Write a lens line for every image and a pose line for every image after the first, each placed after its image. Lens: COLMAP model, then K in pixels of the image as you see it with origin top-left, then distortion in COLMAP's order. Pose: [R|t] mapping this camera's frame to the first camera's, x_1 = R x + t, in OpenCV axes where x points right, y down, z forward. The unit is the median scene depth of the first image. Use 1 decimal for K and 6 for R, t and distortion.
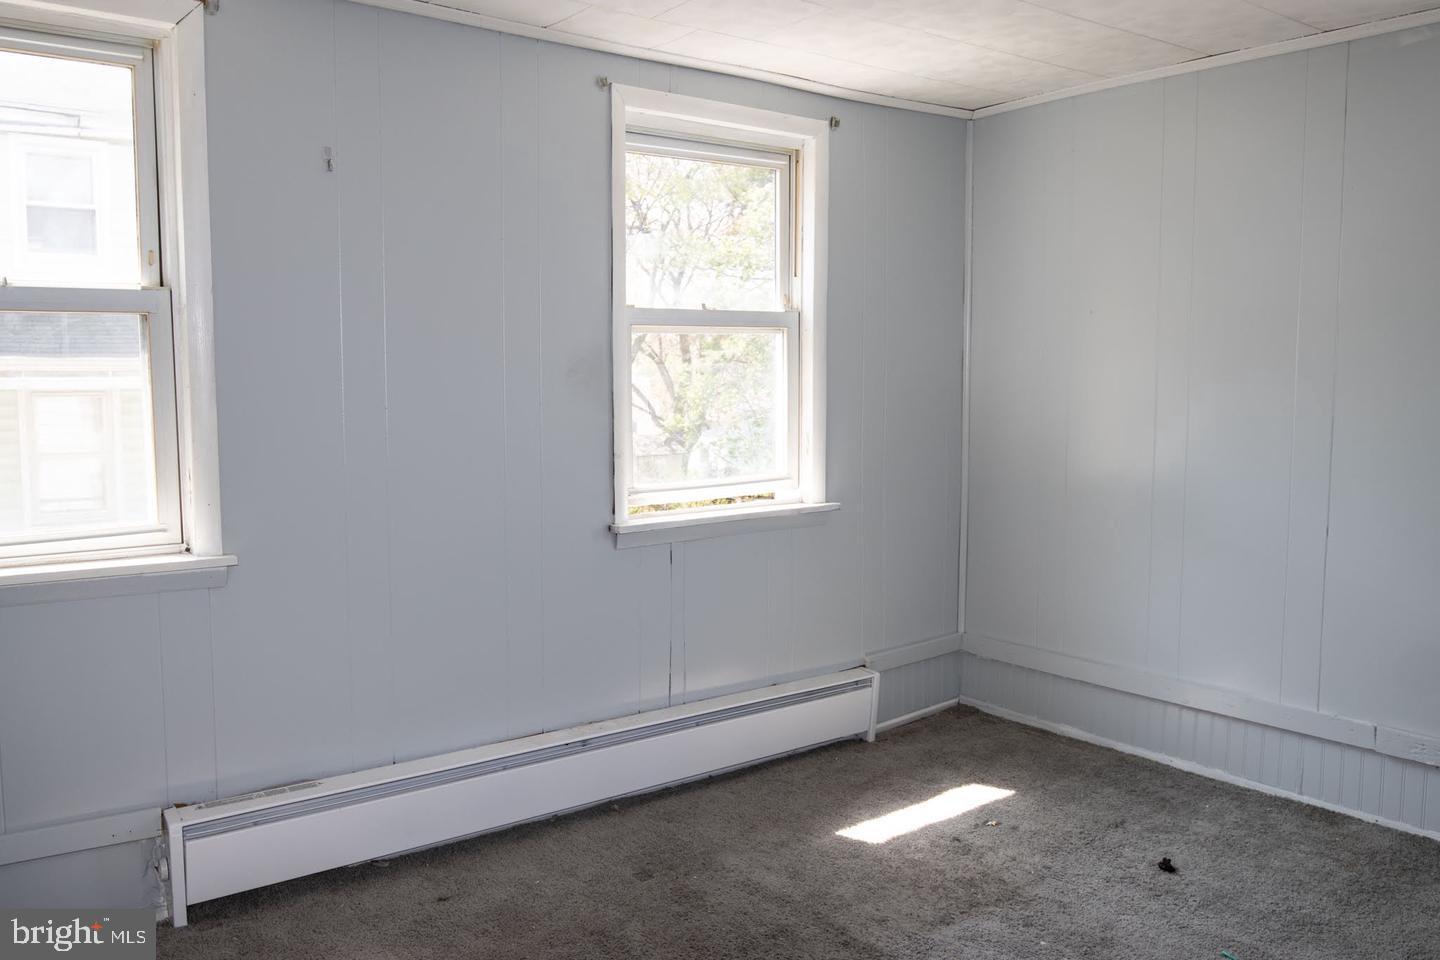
lens RADIAL K [[1108.8, 0, 716.9], [0, 1108.8, 482.3], [0, 0, 1]] dist [-0.034295, -0.006766]
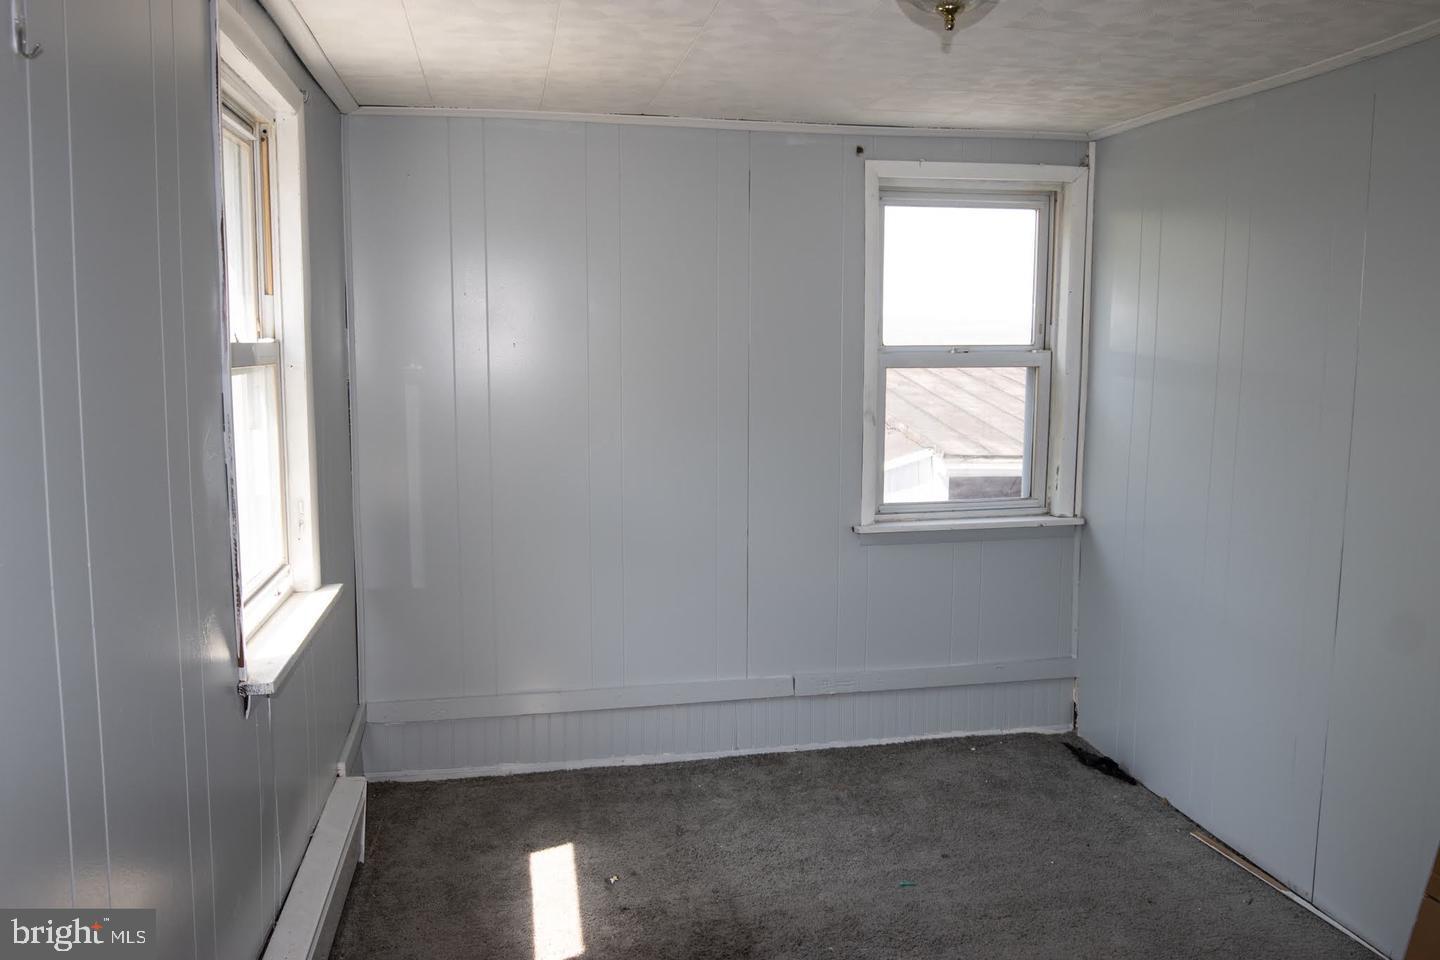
lens RADIAL K [[1041.8, 0, 716.6], [0, 1041.8, 479.1], [0, 0, 1]] dist [-0.015019, -0.001922]
pose [[0.447731, -0.083949, 0.890219, -0.472694], [0.087383, 0.994926, 0.049874, -0.070964], [-0.889888, 0.055460, 0.452794, 0.483408]]
